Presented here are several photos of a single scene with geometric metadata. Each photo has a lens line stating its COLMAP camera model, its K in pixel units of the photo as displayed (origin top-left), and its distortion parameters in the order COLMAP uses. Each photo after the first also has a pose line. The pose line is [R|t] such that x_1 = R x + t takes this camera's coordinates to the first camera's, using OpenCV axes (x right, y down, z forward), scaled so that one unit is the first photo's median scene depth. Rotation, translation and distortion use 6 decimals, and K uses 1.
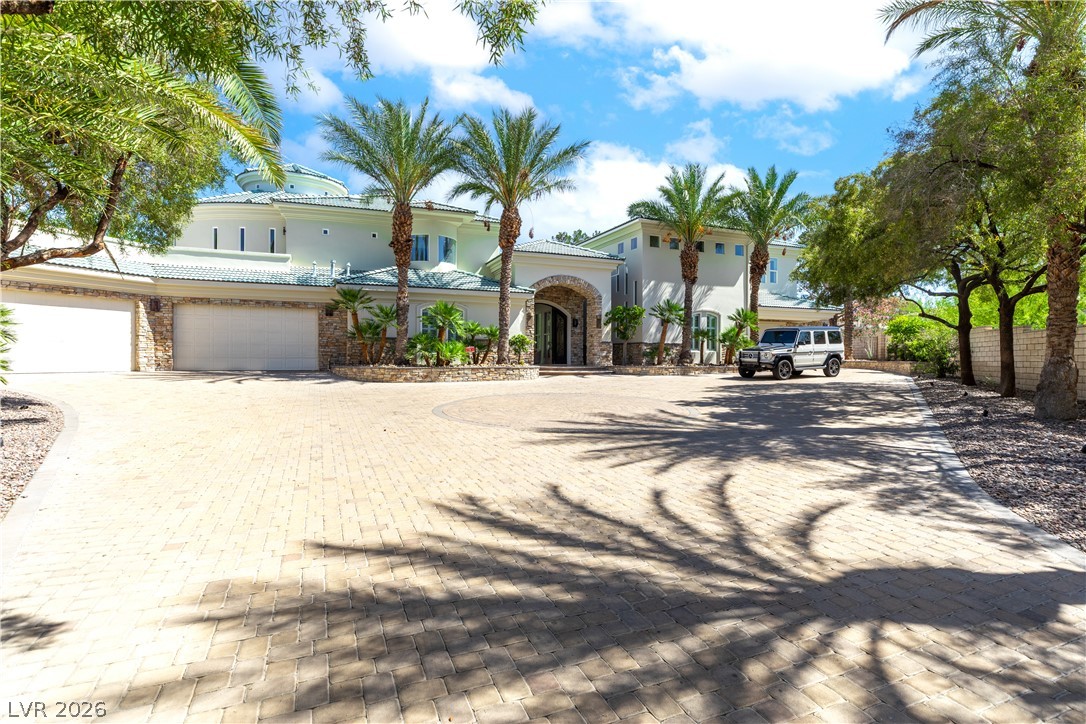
lens RADIAL K [[549.7, 0, 545.2], [0, 549.7, 358.5], [0, 0, 1]] dist [0.002414, 0.000170]
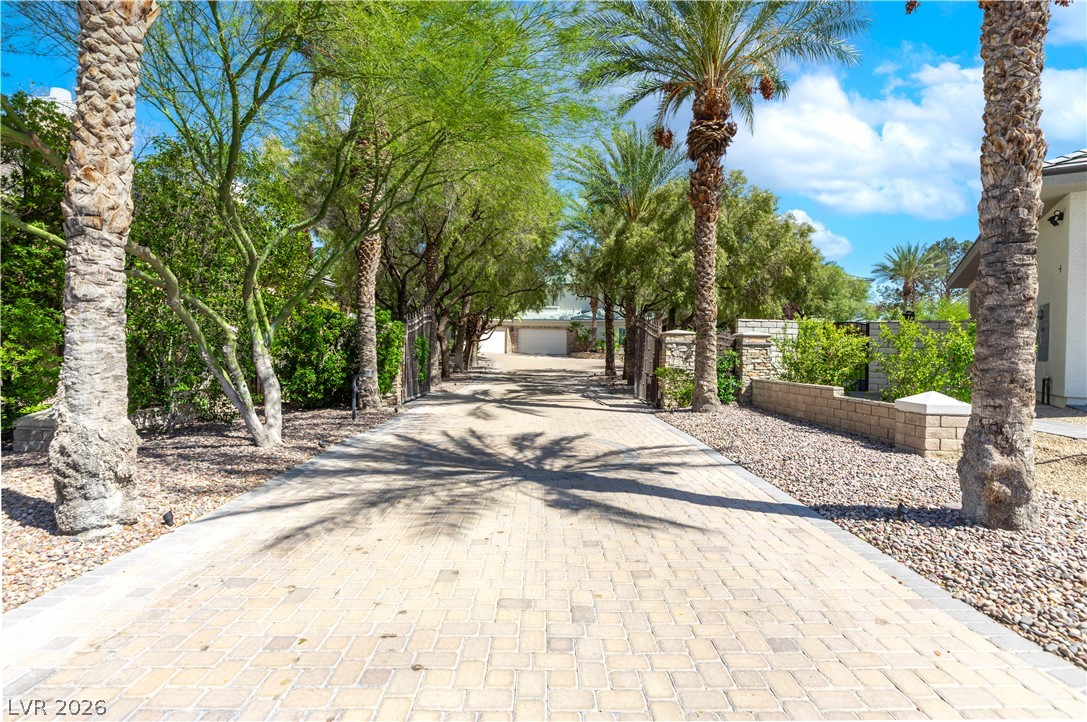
lens RADIAL K [[595.1, 0, 543.4], [0, 595.1, 359.2], [0, 0, 1]] dist [-0.000027, 0.000000]
pose [[0.852653, 0.013248, -0.522310, 0.910276], [-0.015871, 0.999874, -0.000549, 0.047254], [0.522237, 0.008758, 0.852756, -1.348252]]
